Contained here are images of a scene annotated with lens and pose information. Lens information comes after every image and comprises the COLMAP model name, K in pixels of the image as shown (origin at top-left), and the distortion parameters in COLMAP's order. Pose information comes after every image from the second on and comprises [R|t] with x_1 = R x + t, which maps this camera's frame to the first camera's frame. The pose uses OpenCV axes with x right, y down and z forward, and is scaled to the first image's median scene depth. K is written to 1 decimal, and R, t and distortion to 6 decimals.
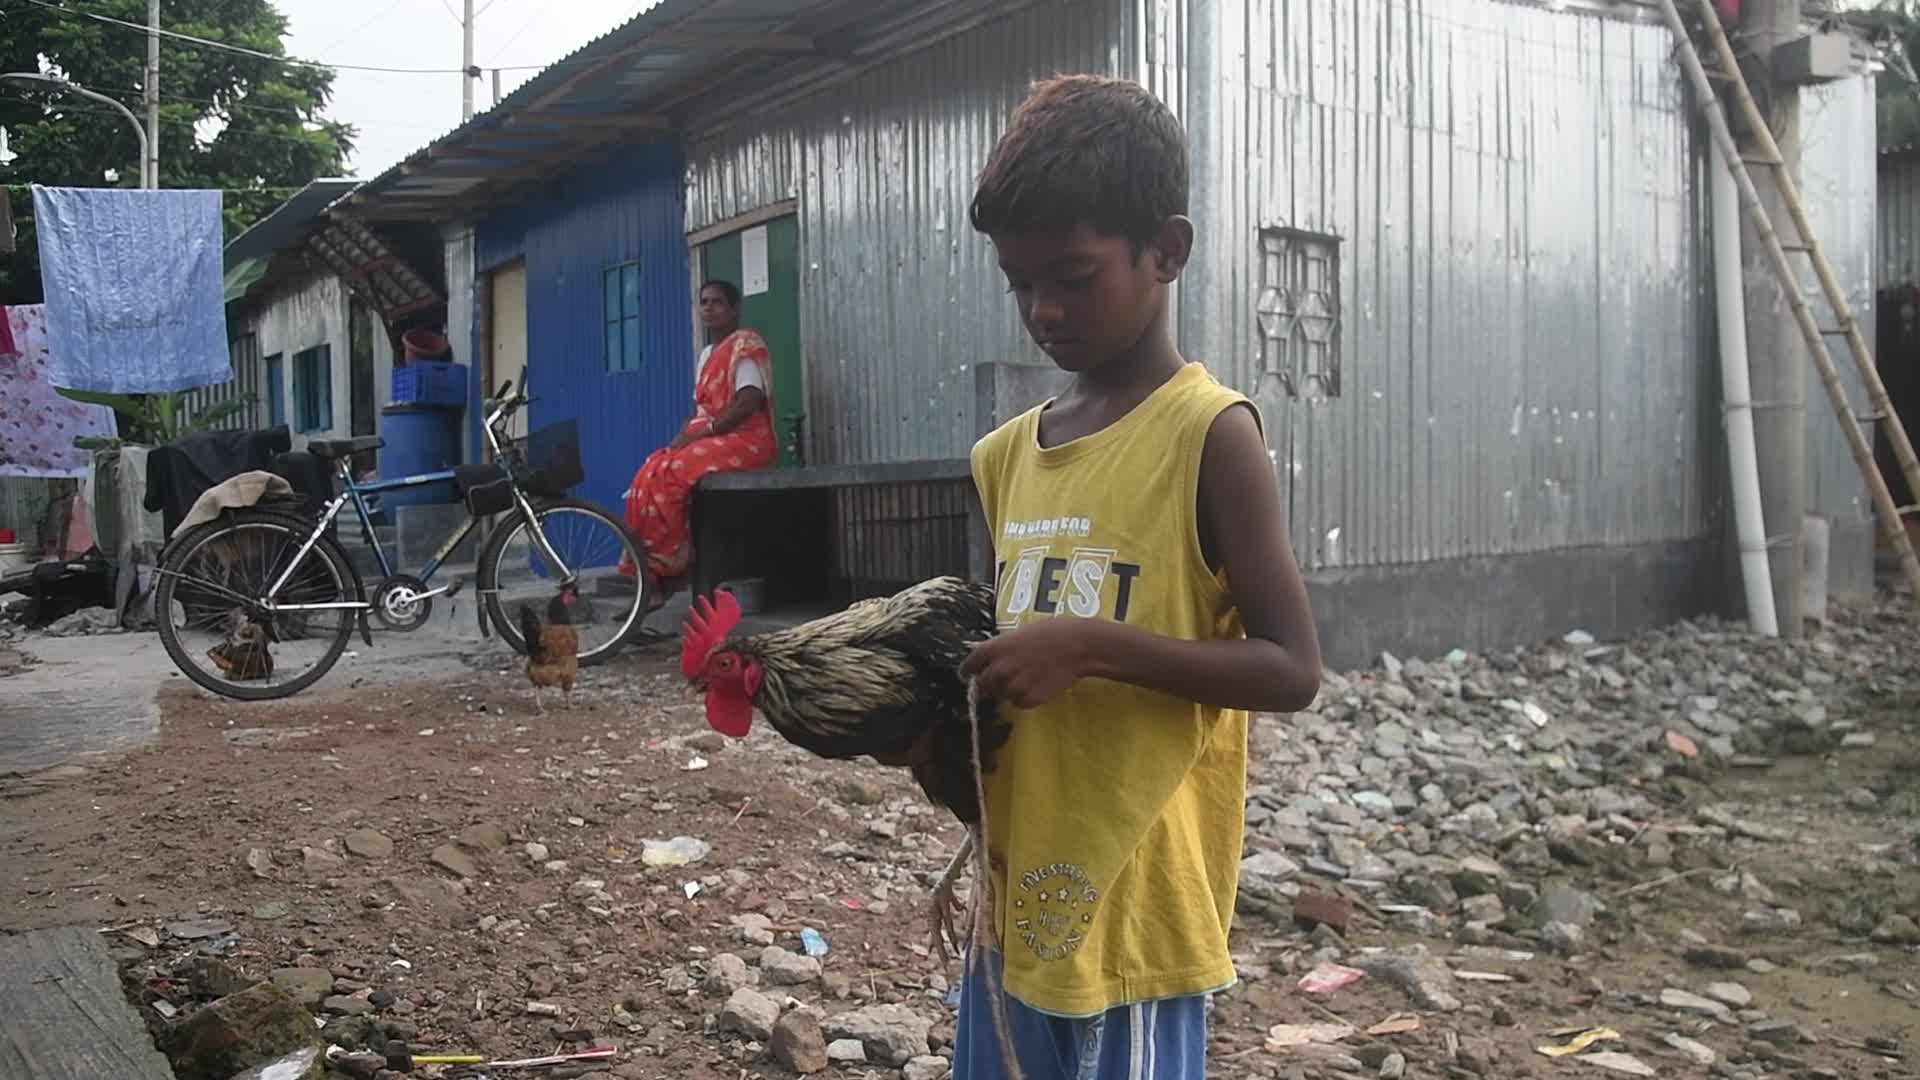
lens RADIAL K [[1450.7, 0, 968.3], [0, 1450.7, 549.8], [0, 0, 1]] dist [-0.110020, 0.065422]
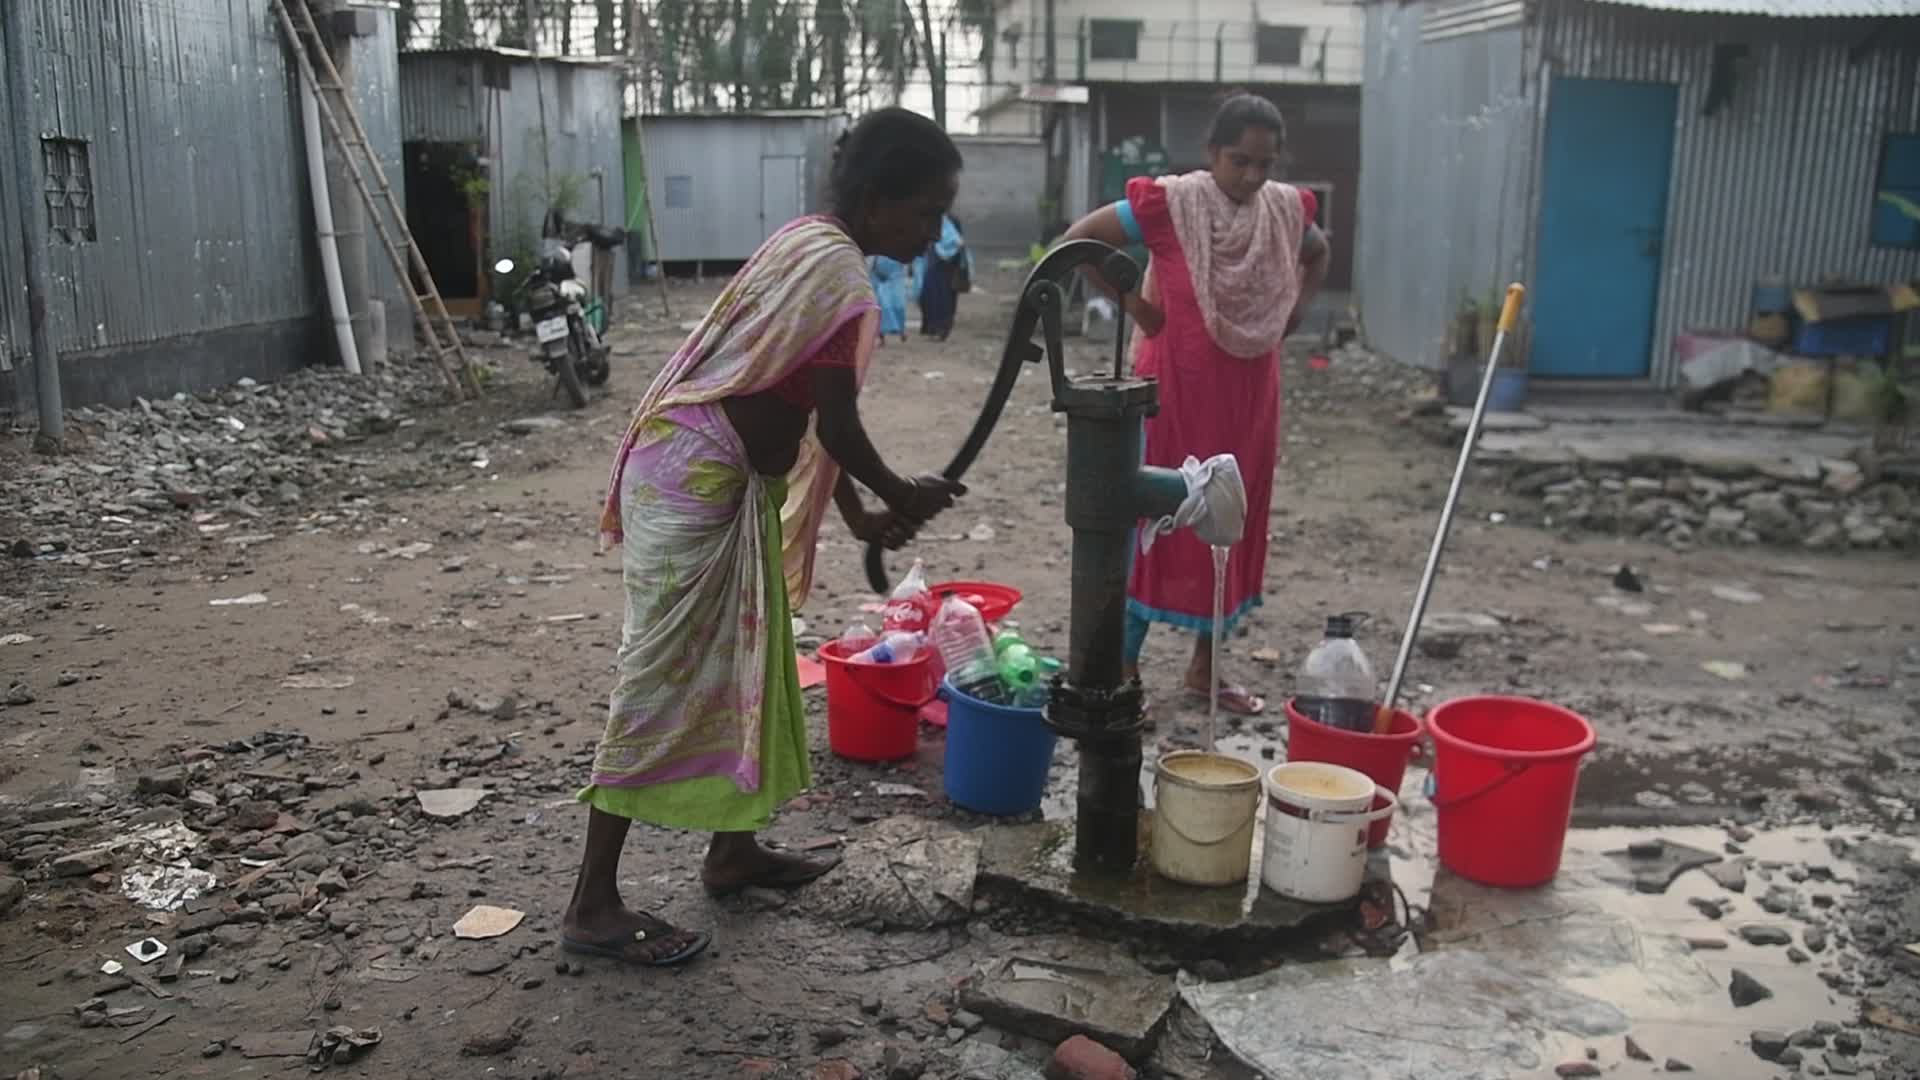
lens RADIAL K [[1450.7, 0, 968.3], [0, 1450.7, 549.8], [0, 0, 1]] dist [-0.110020, 0.065422]
pose [[0.598260, -0.156072, 0.785956, -0.403661], [0.022312, 0.983713, 0.178358, -0.020839], [-0.800991, -0.089168, 0.591998, -0.680099]]
